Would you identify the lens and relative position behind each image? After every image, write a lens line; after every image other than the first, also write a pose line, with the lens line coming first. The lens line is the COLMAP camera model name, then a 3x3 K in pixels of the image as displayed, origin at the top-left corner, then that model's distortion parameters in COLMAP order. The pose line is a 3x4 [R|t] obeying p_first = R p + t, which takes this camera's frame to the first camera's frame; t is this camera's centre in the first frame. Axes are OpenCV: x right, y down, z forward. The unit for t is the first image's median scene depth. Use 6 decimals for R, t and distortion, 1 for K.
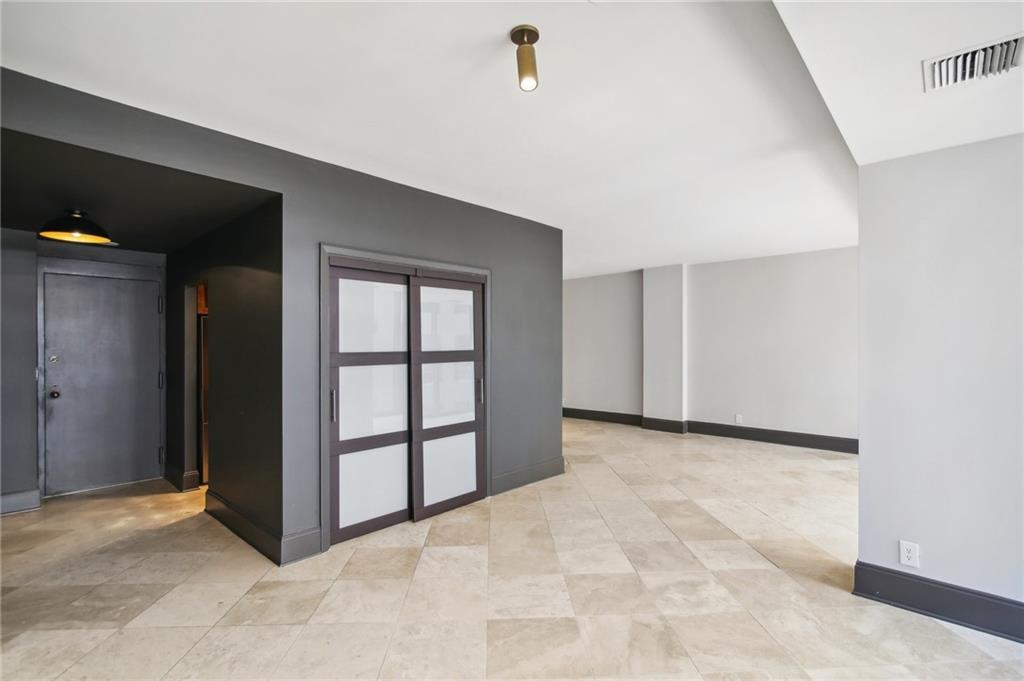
lens RADIAL K [[477.8, 0, 522.3], [0, 477.8, 344.4], [0, 0, 1]] dist [-0.014742, 0.000555]
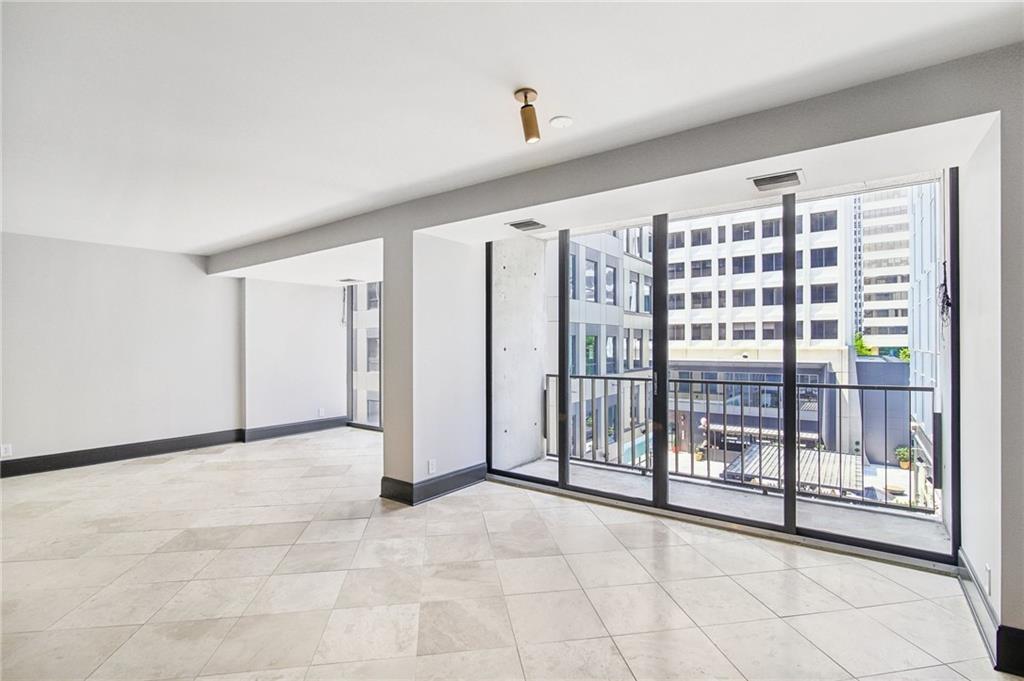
lens RADIAL K [[492.7, 0, 512.0], [0, 492.7, 340.5], [0, 0, 1]] dist [-0.060951, 0.029453]
pose [[-0.115400, 0.005013, 0.993306, -0.685306], [0.003647, 0.999983, -0.004623, -0.001413], [-0.993312, 0.003089, -0.115417, 0.642984]]
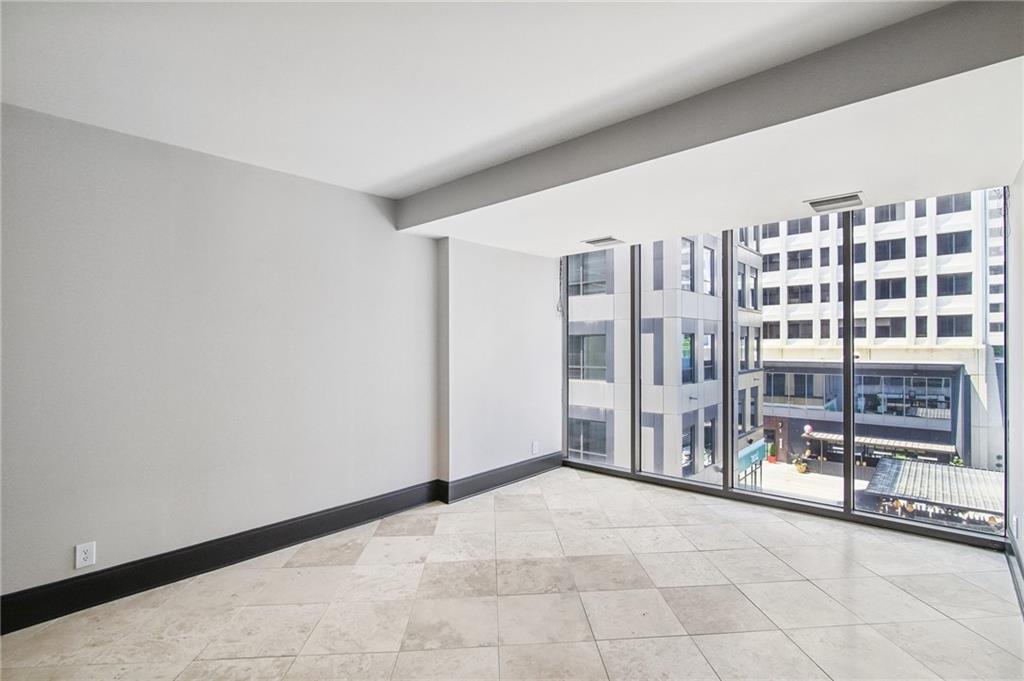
lens RADIAL K [[492.7, 0, 512.0], [0, 492.7, 340.5], [0, 0, 1]] dist [-0.060951, 0.029453]
pose [[-0.033222, 0.004596, 0.999437, 0.156342], [0.006703, 0.999968, -0.004376, -0.002883], [-0.999426, 0.006554, -0.033252, 1.367777]]
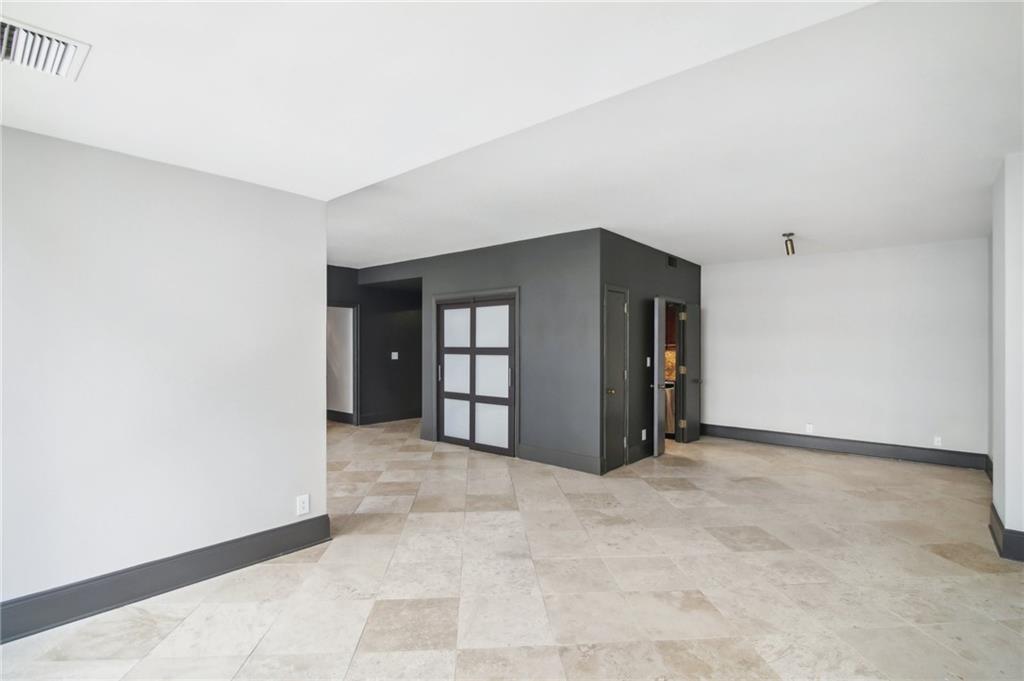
lens RADIAL K [[468.1, 0, 512.0], [0, 468.1, 340.5], [0, 0, 1]] dist [-0.059688, 0.023809]
pose [[0.054824, -0.005302, -0.998482, 1.542221], [-0.005771, 0.999968, -0.005627, -0.000264], [0.998479, 0.006071, 0.054792, 1.144724]]
